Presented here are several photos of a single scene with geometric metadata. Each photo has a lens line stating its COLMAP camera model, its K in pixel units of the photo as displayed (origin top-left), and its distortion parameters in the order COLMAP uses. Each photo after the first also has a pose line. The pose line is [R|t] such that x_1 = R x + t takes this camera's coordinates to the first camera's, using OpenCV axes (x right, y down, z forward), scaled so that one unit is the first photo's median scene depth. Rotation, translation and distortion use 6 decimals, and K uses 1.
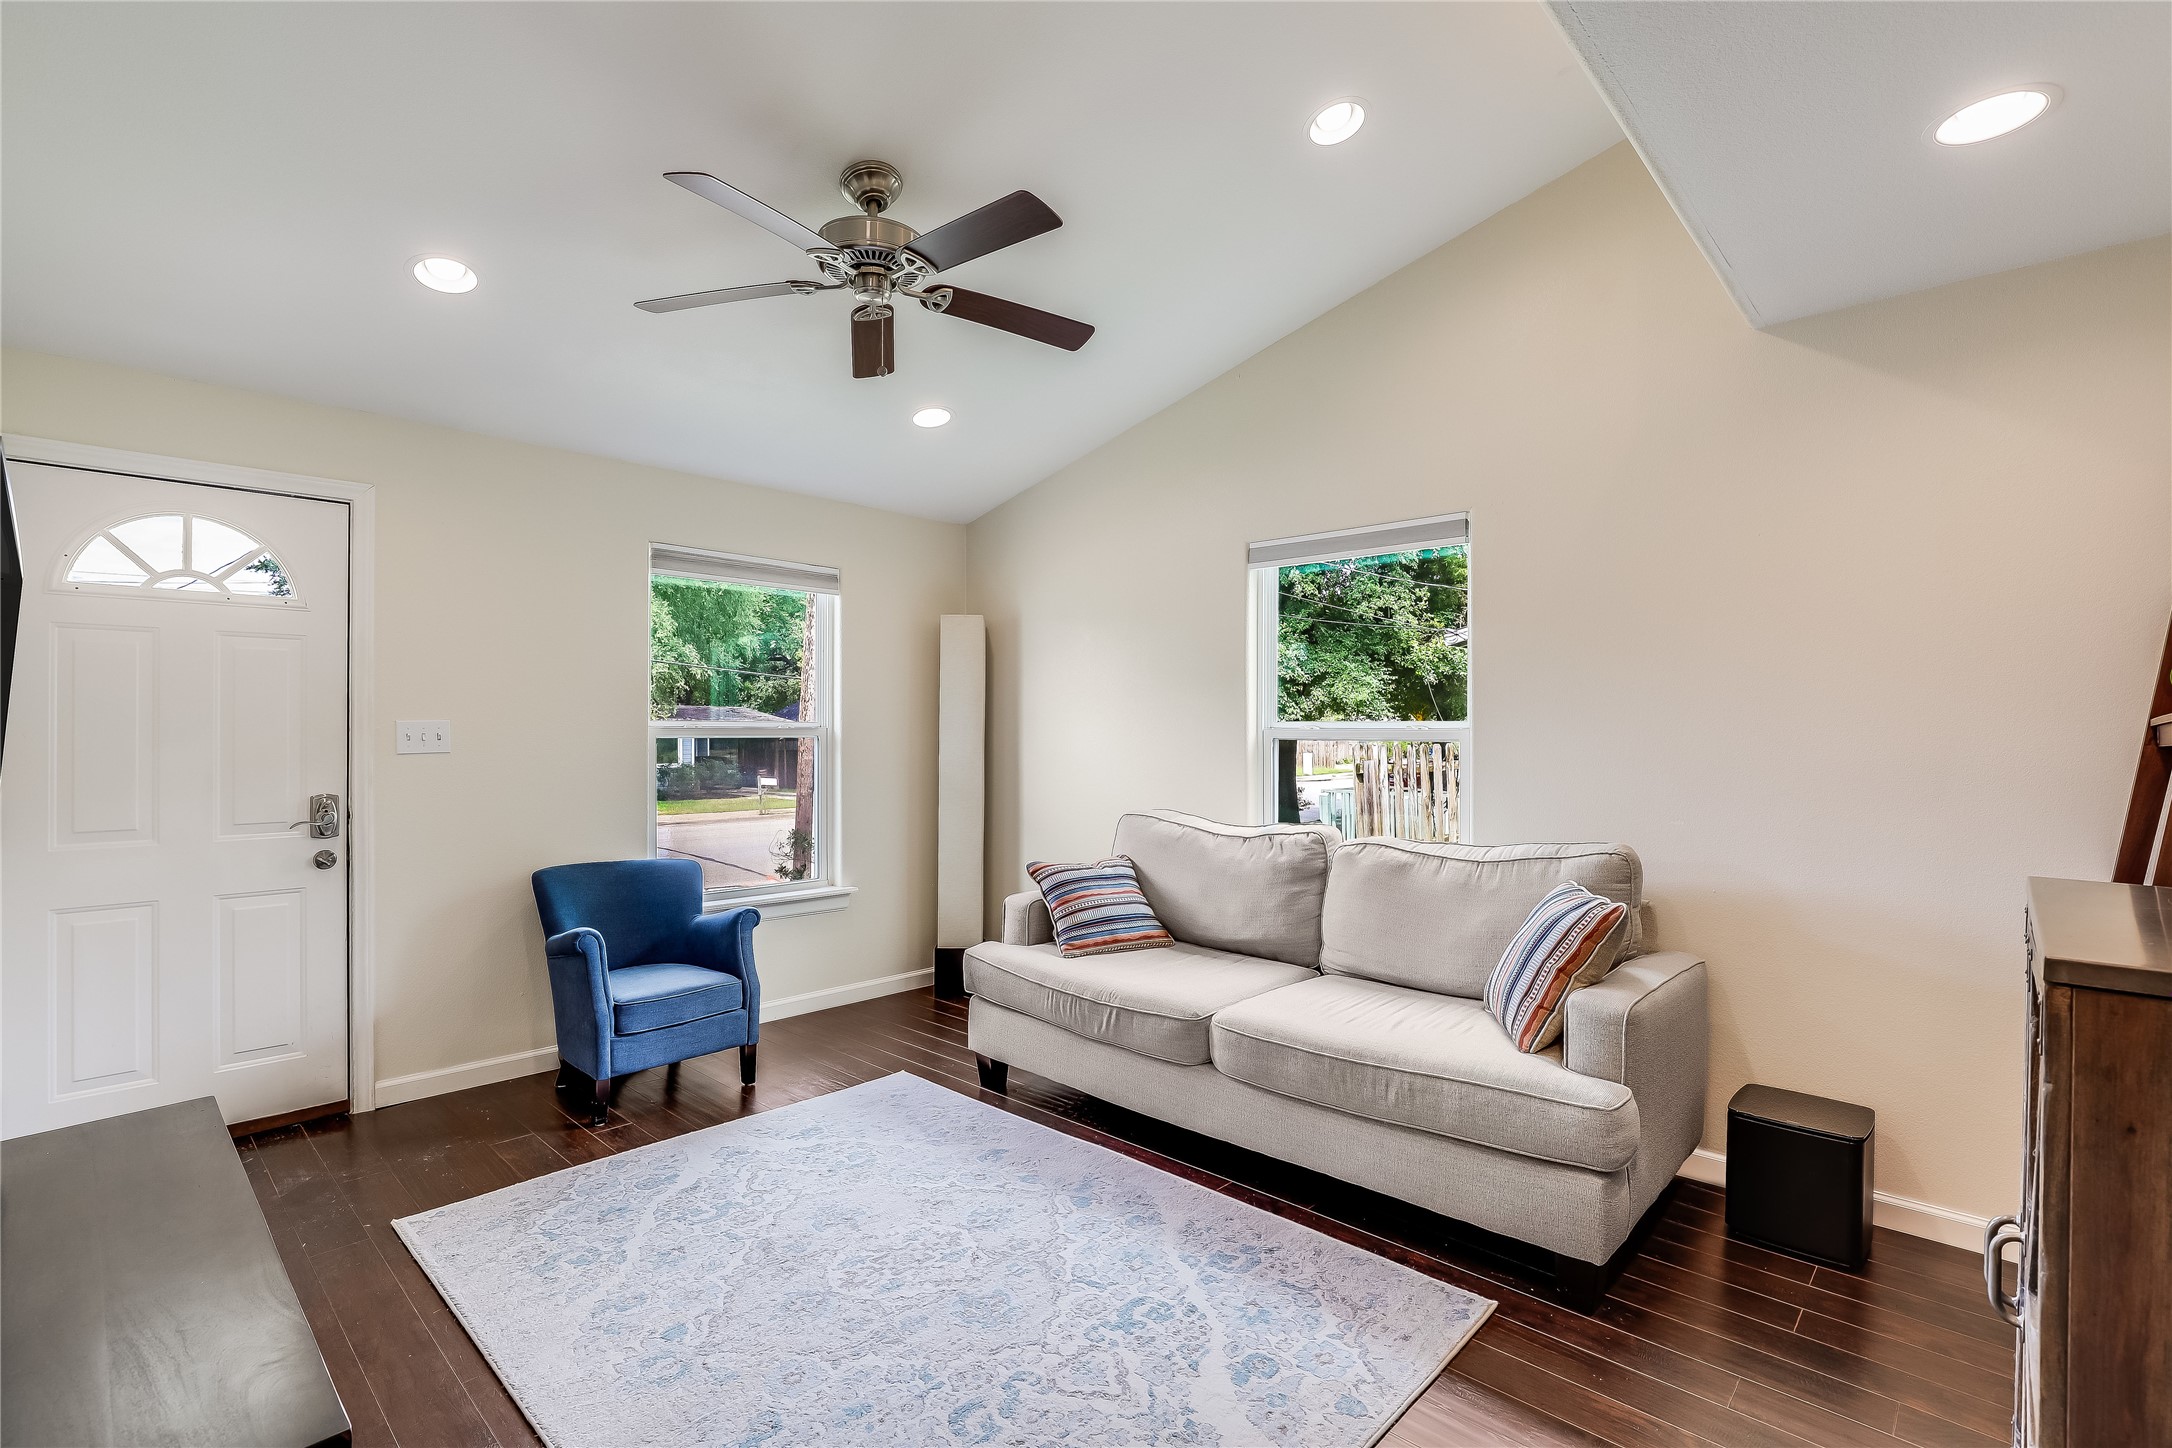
lens RADIAL K [[1014.9, 0, 1086.0], [0, 1014.9, 724.0], [0, 0, 1]] dist [-0.019947, 0.000138]
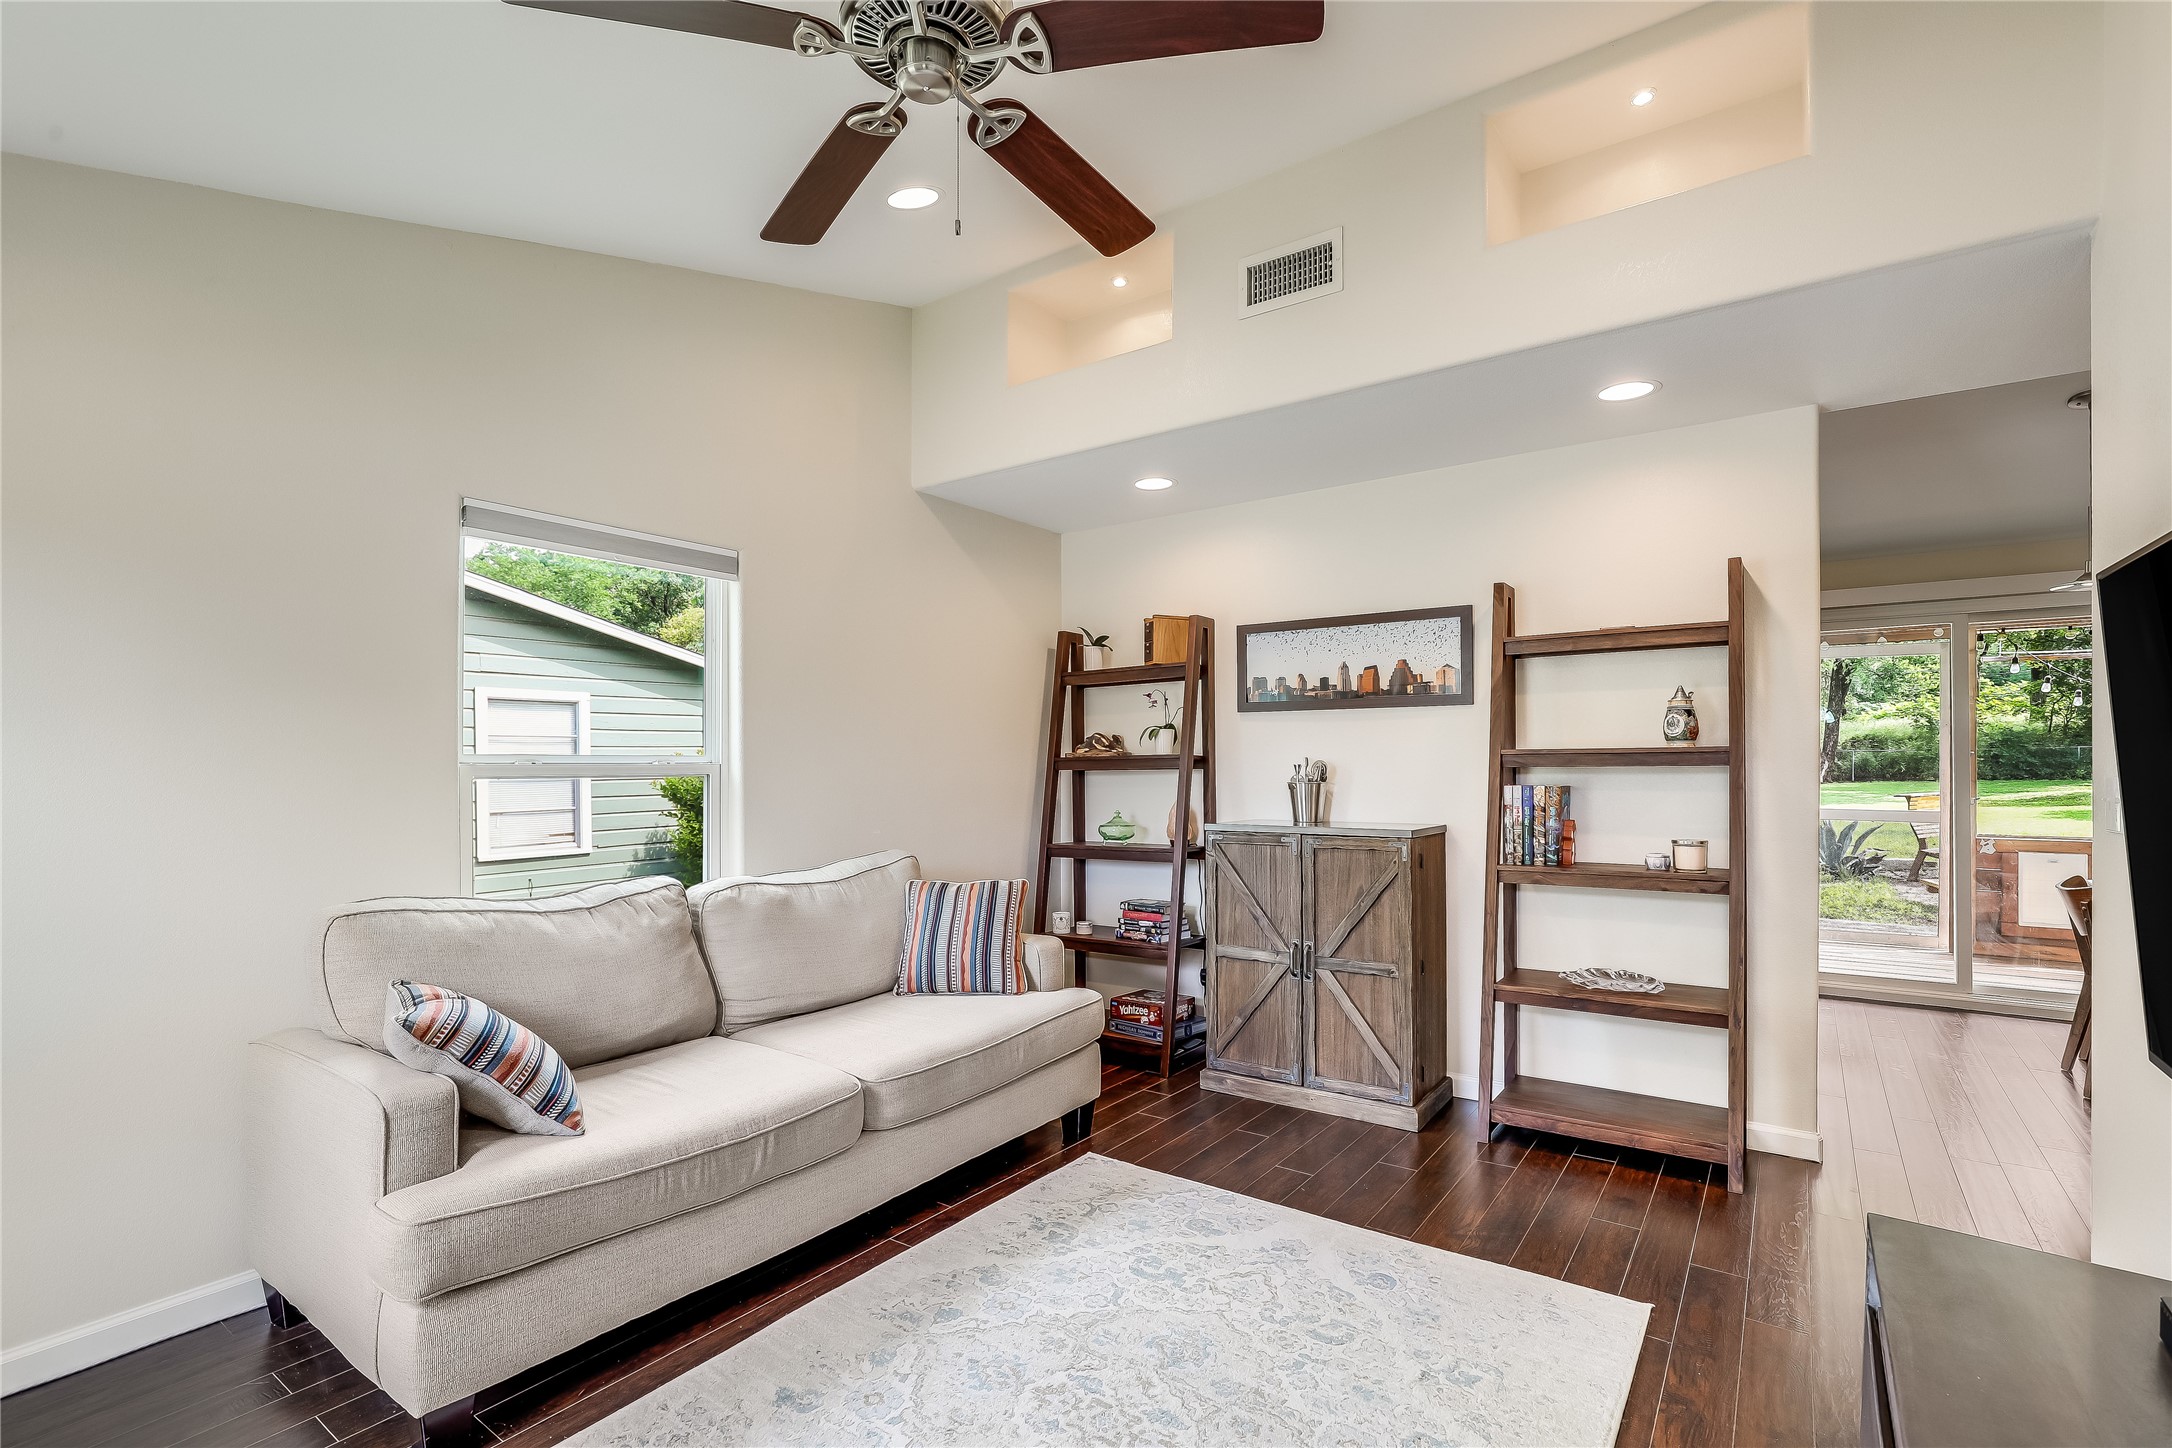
lens RADIAL K [[986.9, 0, 1108.9], [0, 986.9, 753.4], [0, 0, 1]] dist [-0.016494, 0.000324]
pose [[-0.154398, 0.006062, 0.987990, -0.896899], [-0.002723, 0.999975, -0.006561, -0.000062], [-0.988005, -0.003703, -0.154377, 1.045307]]
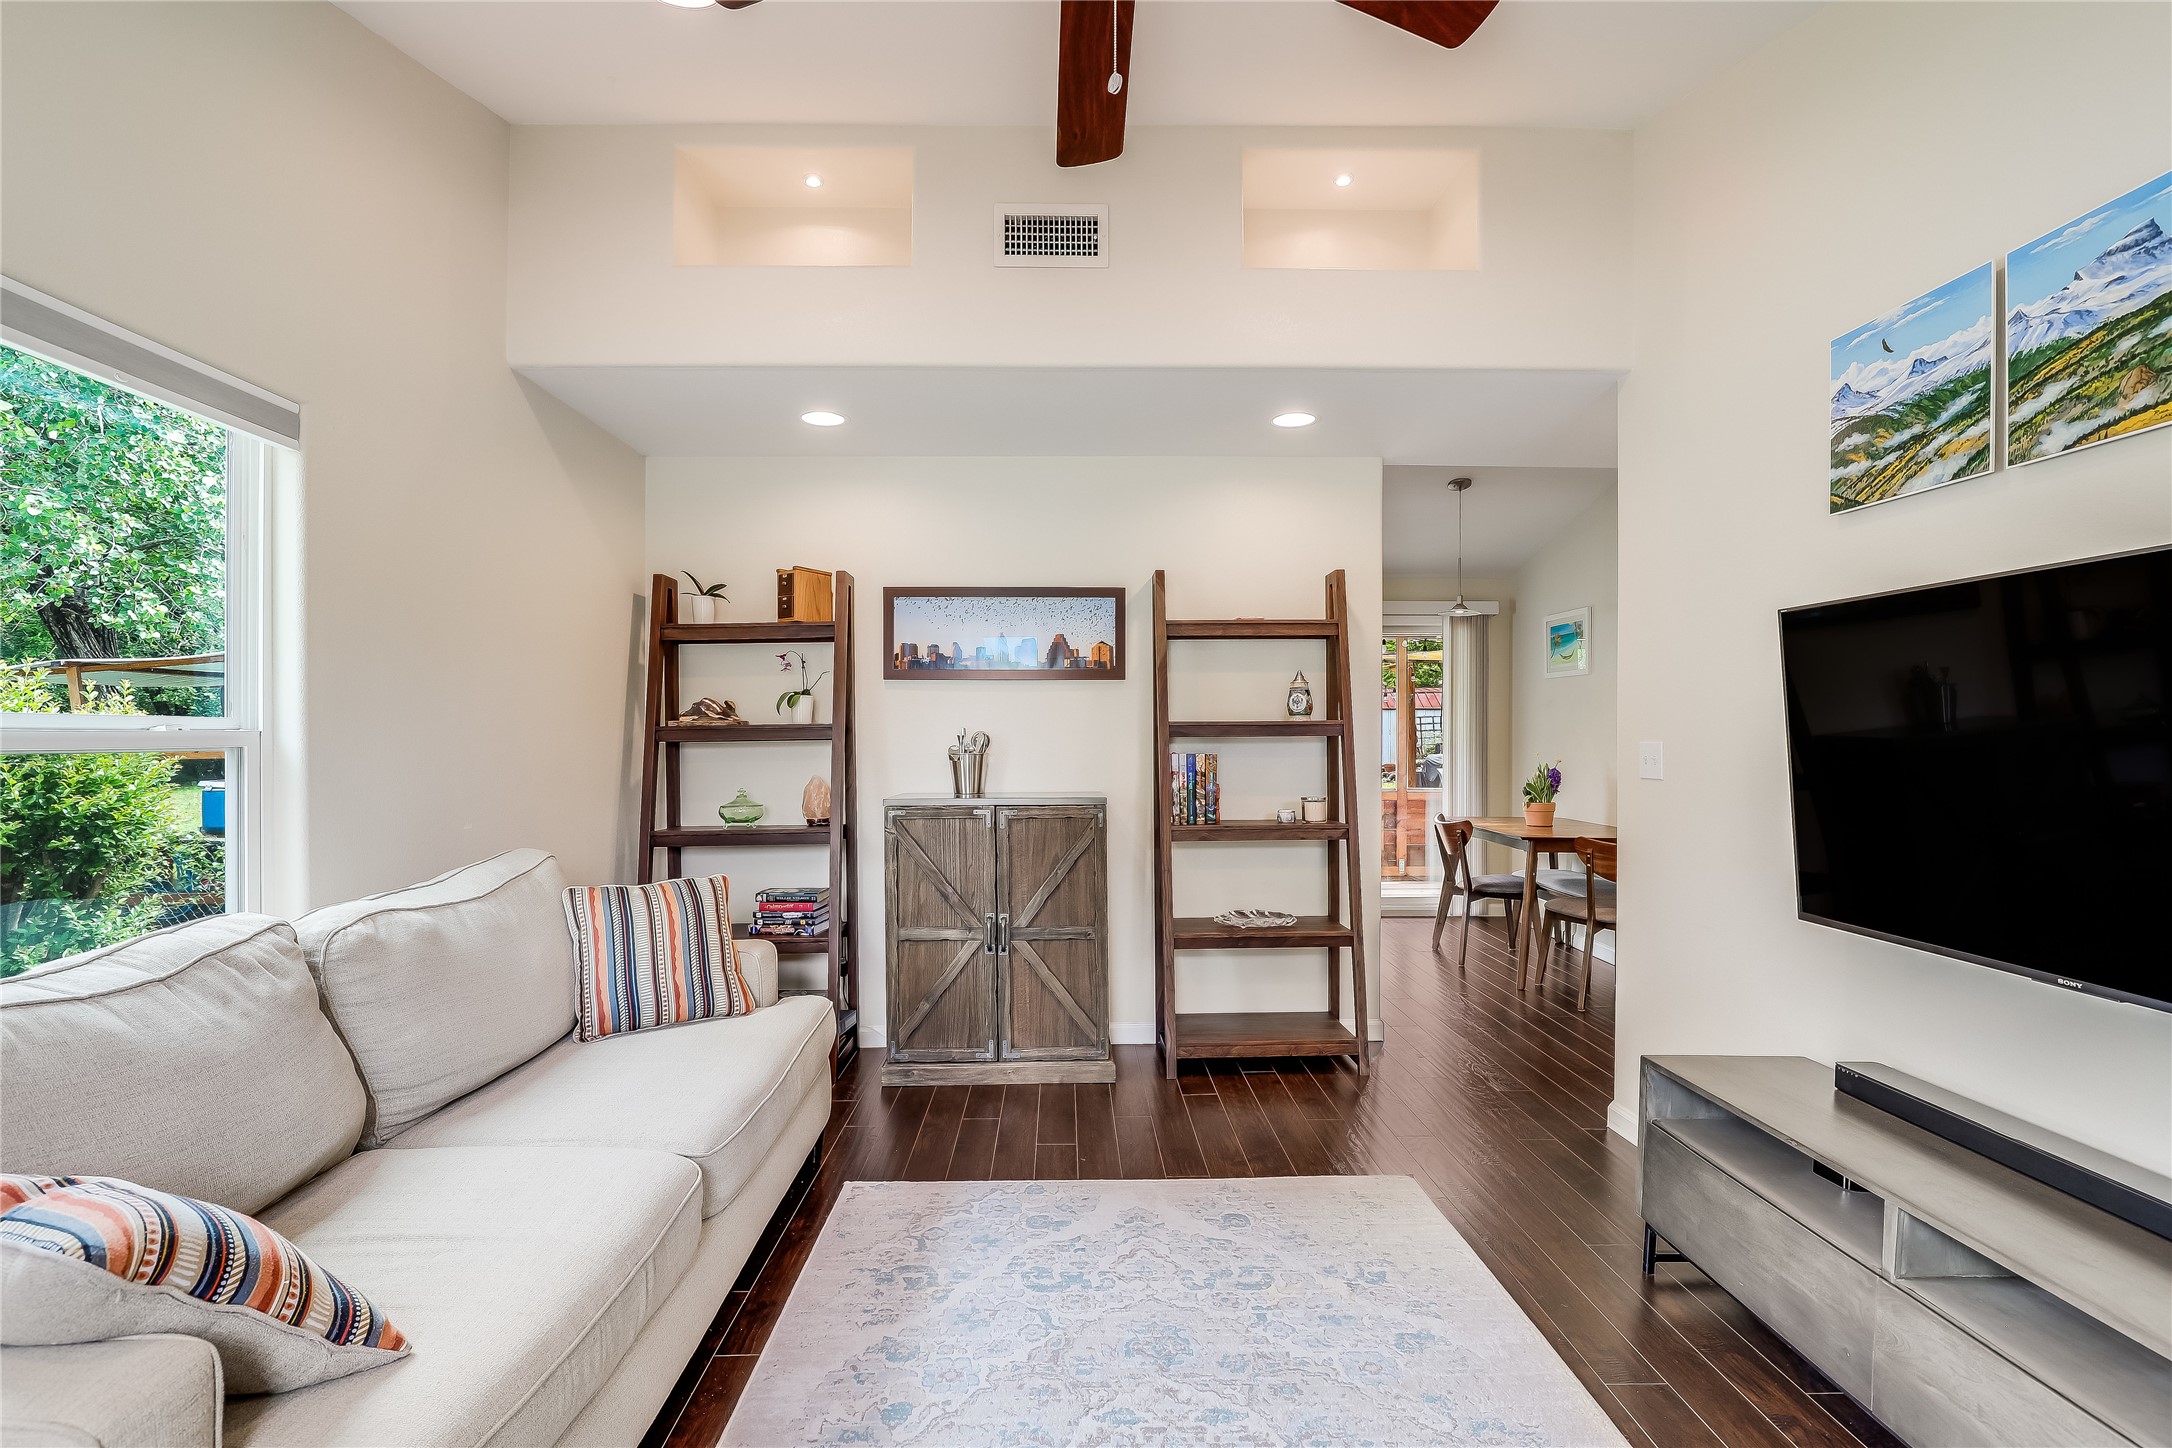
lens RADIAL K [[976.1, 0, 1093.2], [0, 976.1, 733.3], [0, 0, 1]] dist [-0.016185, 0.000932]
pose [[-0.710797, -0.001115, 0.703397, -0.595434], [-0.004921, 0.999982, -0.003387, 0.008072], [-0.703380, -0.005869, -0.710789, 1.449330]]
